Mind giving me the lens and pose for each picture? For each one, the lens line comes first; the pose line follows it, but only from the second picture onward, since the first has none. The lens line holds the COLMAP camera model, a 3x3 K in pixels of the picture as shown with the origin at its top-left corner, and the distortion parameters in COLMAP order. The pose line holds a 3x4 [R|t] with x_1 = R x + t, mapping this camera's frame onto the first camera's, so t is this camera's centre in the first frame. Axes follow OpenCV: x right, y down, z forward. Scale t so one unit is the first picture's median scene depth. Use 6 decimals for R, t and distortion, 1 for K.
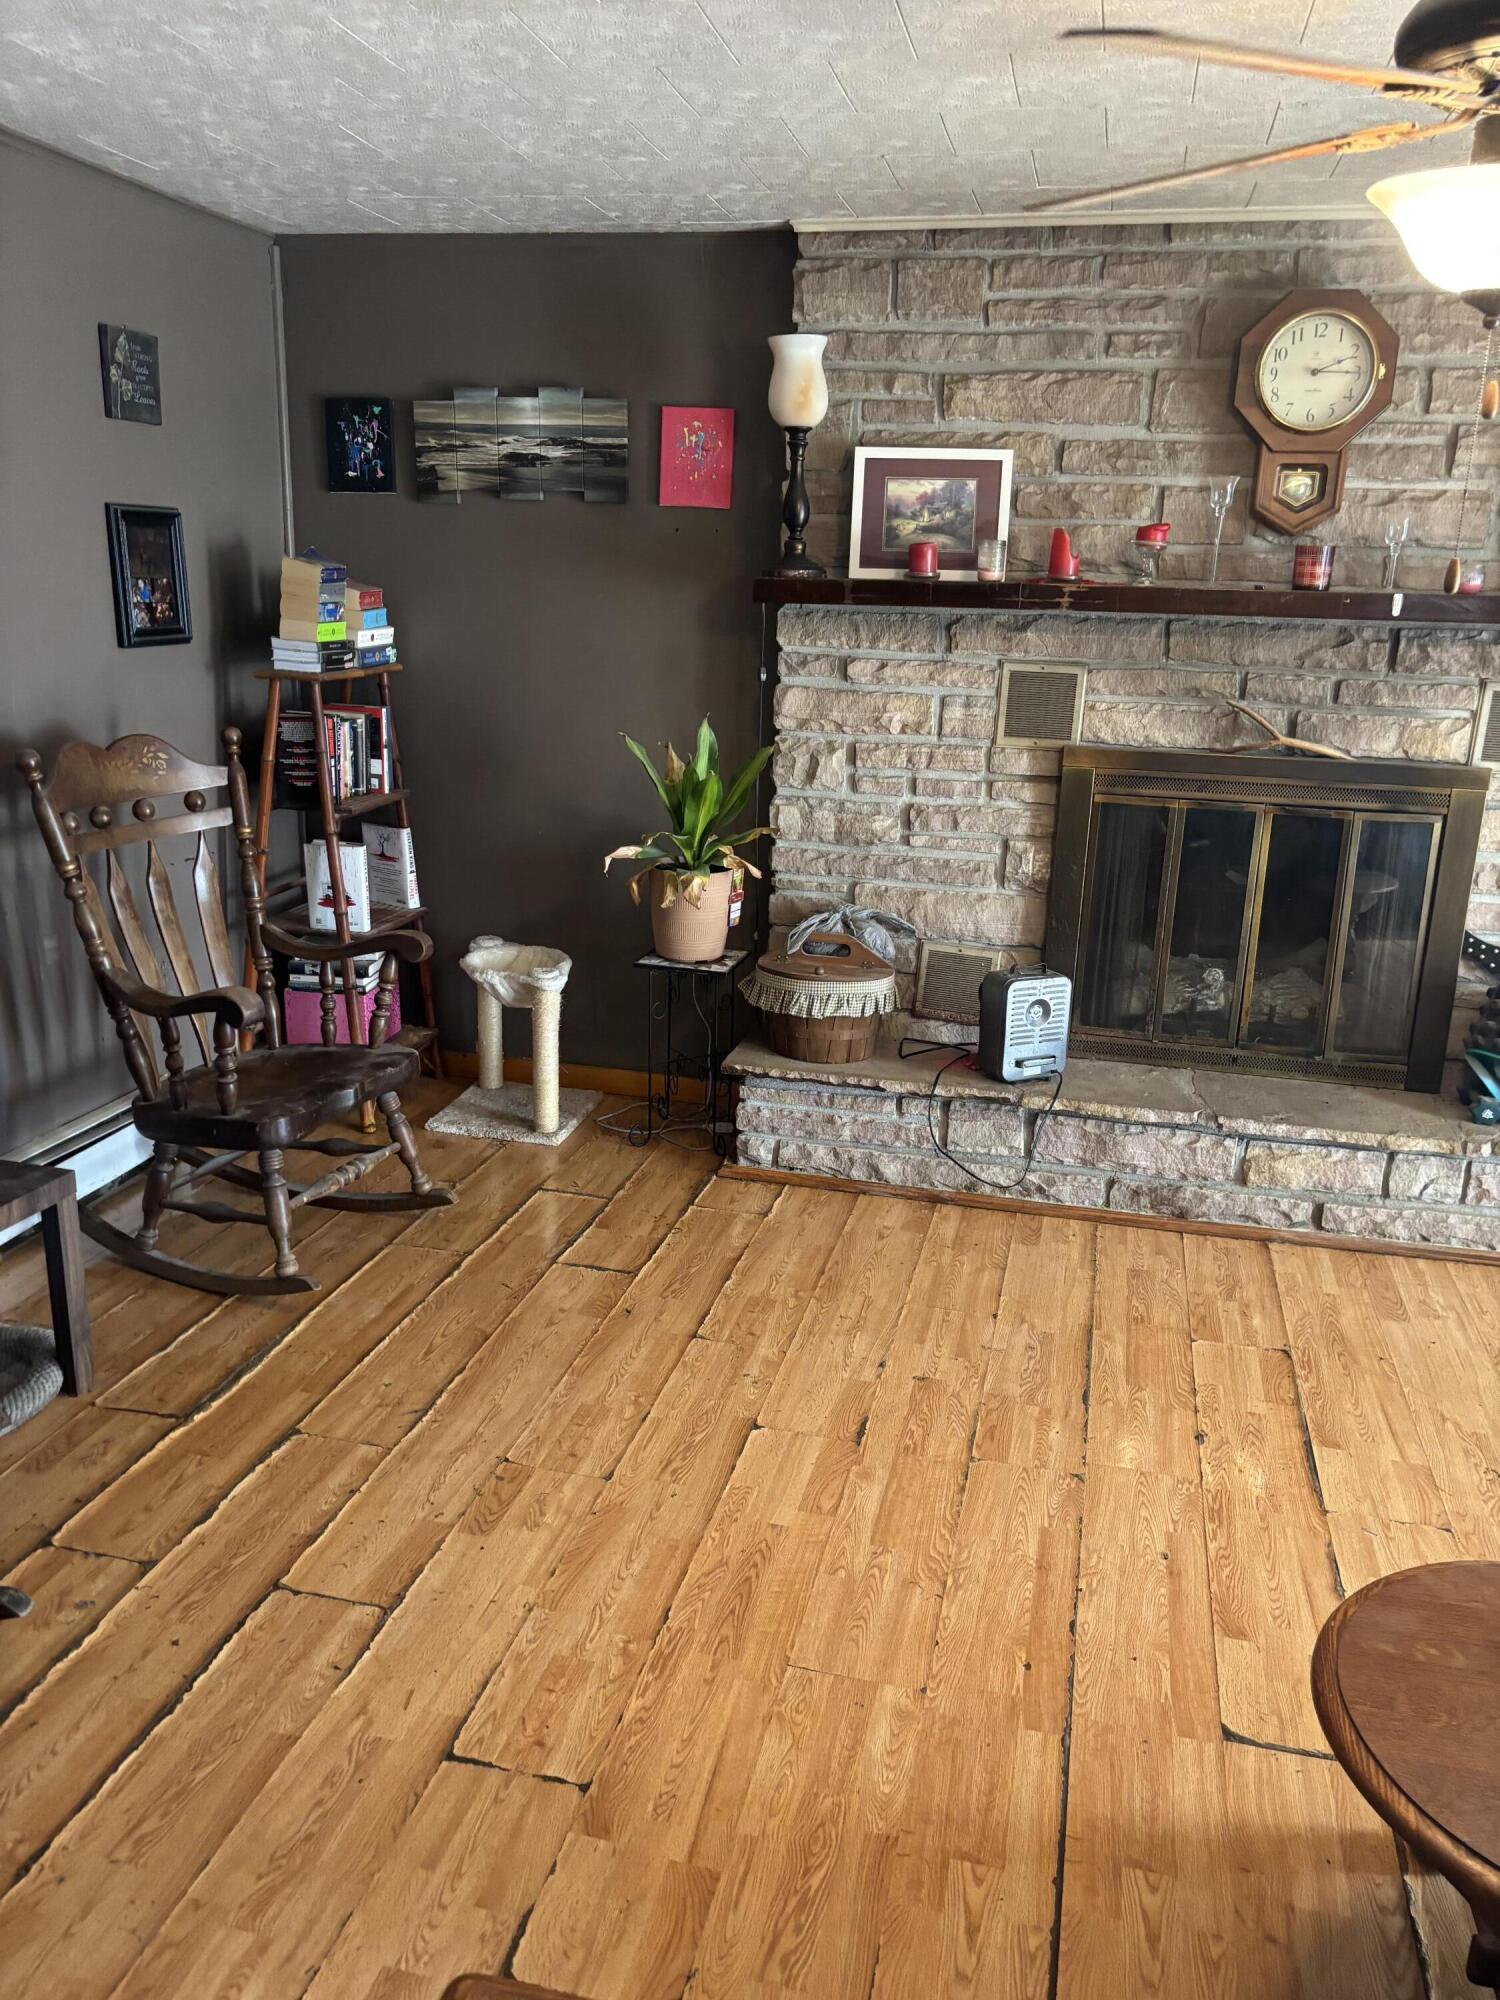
lens RADIAL K [[1511.3, 0, 755.1], [0, 1511.3, 1004.2], [0, 0, 1]] dist [0.021793, -0.020952]
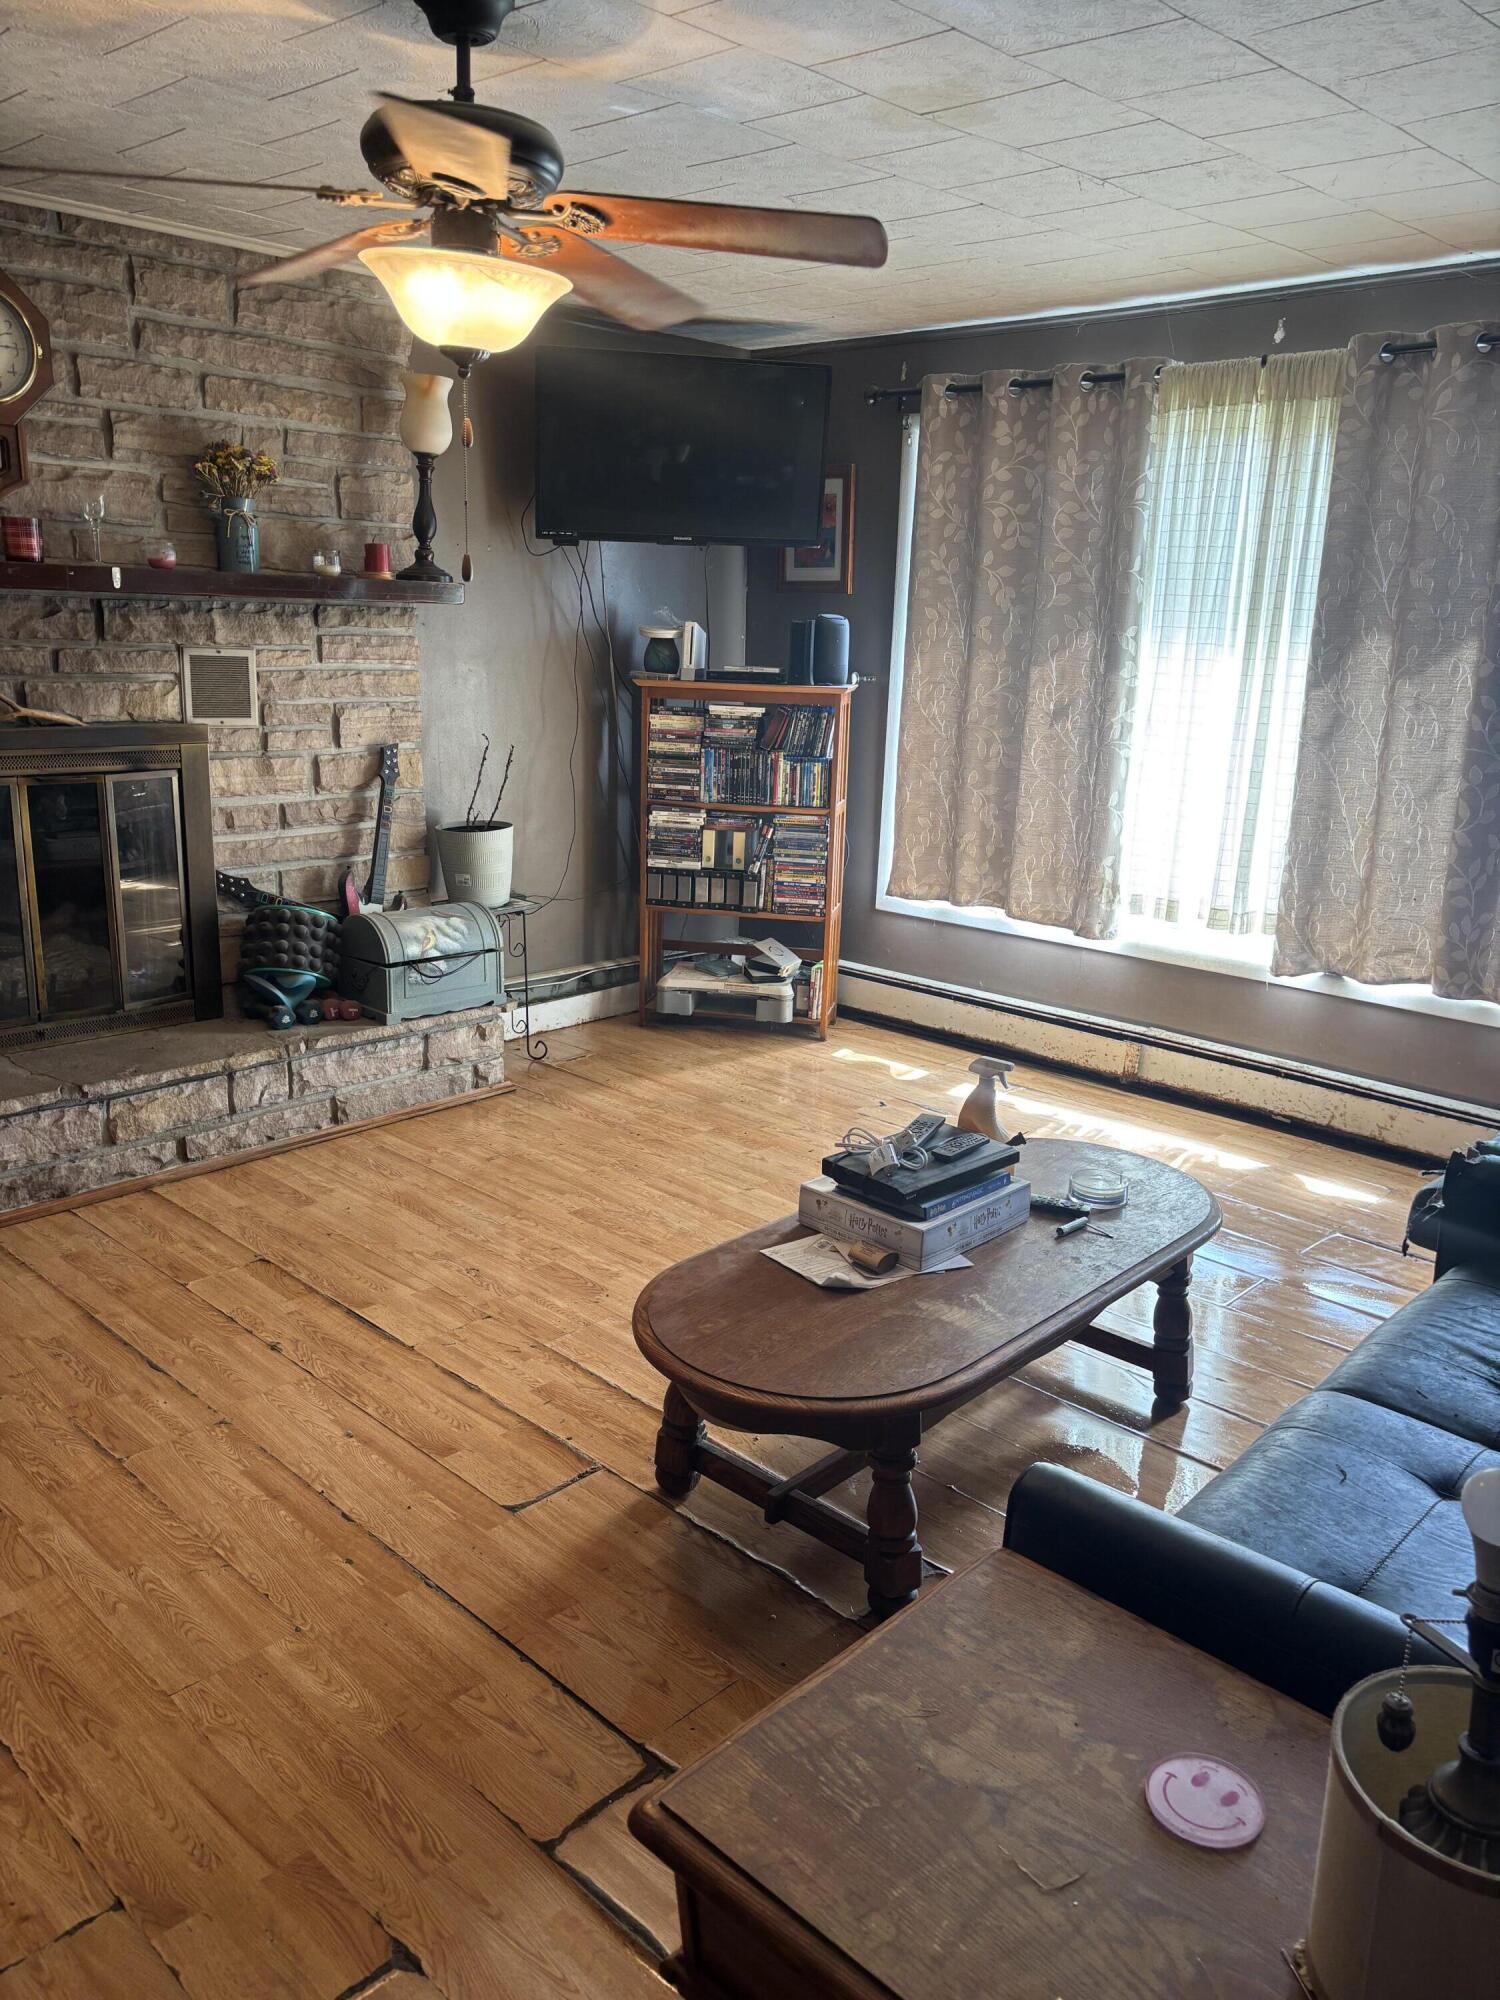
lens RADIAL K [[1511.3, 0, 765.1], [0, 1511.3, 1000.2], [0, 0, 1]] dist [0.021793, -0.020952]
pose [[0.494546, -0.228406, 0.838603, -0.303788], [0.206318, 0.968125, 0.142011, -0.030753], [-0.844309, 0.102788, 0.525906, 0.076944]]
